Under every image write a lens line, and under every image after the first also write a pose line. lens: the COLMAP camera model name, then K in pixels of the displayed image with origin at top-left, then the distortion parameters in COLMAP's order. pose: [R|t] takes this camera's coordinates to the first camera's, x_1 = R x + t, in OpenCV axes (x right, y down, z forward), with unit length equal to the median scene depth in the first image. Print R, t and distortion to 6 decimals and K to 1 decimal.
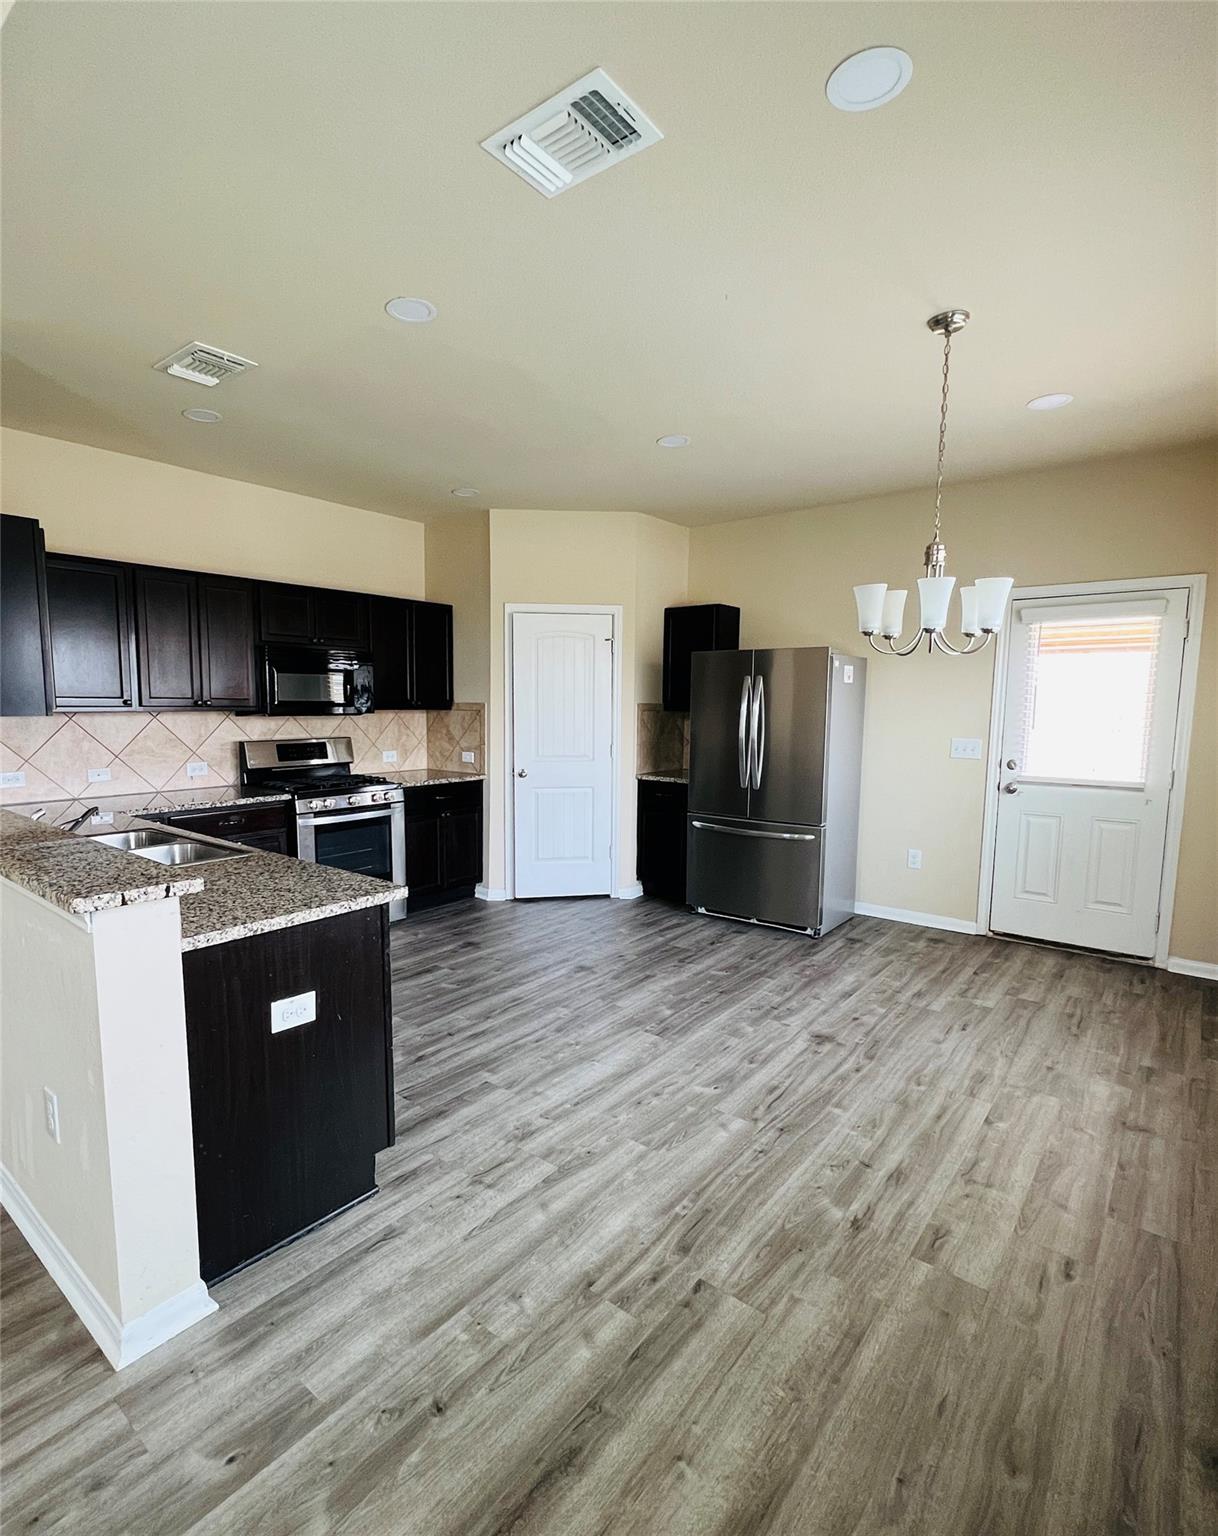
lens RADIAL K [[779.1, 0, 556.9], [0, 779.1, 794.2], [0, 0, 1]] dist [0.004623, 0.000425]
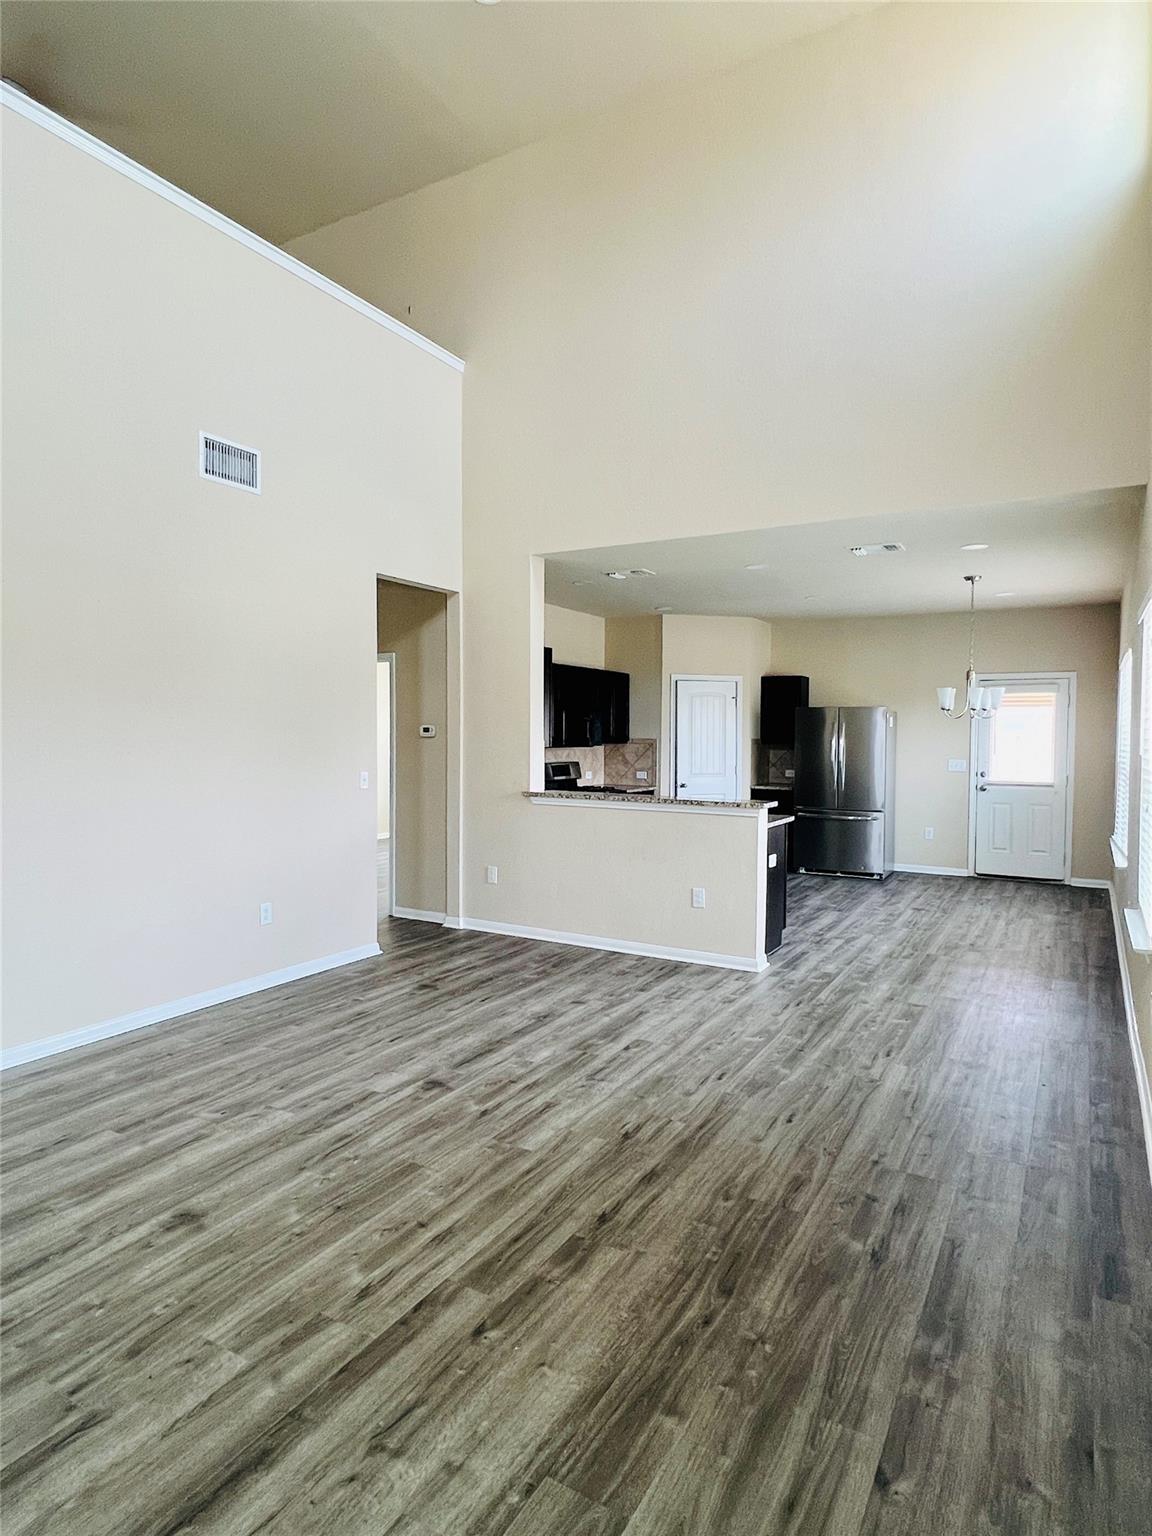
lens RADIAL K [[869.5, 0, 576.0], [0, 869.5, 768.0], [0, 0, 1]] dist [-0.006726, -0.000652]
pose [[0.986577, -0.007233, 0.163139, -0.548088], [0.019996, 0.996852, -0.076725, 0.068680], [-0.162070, 0.078957, 0.983615, -0.658784]]
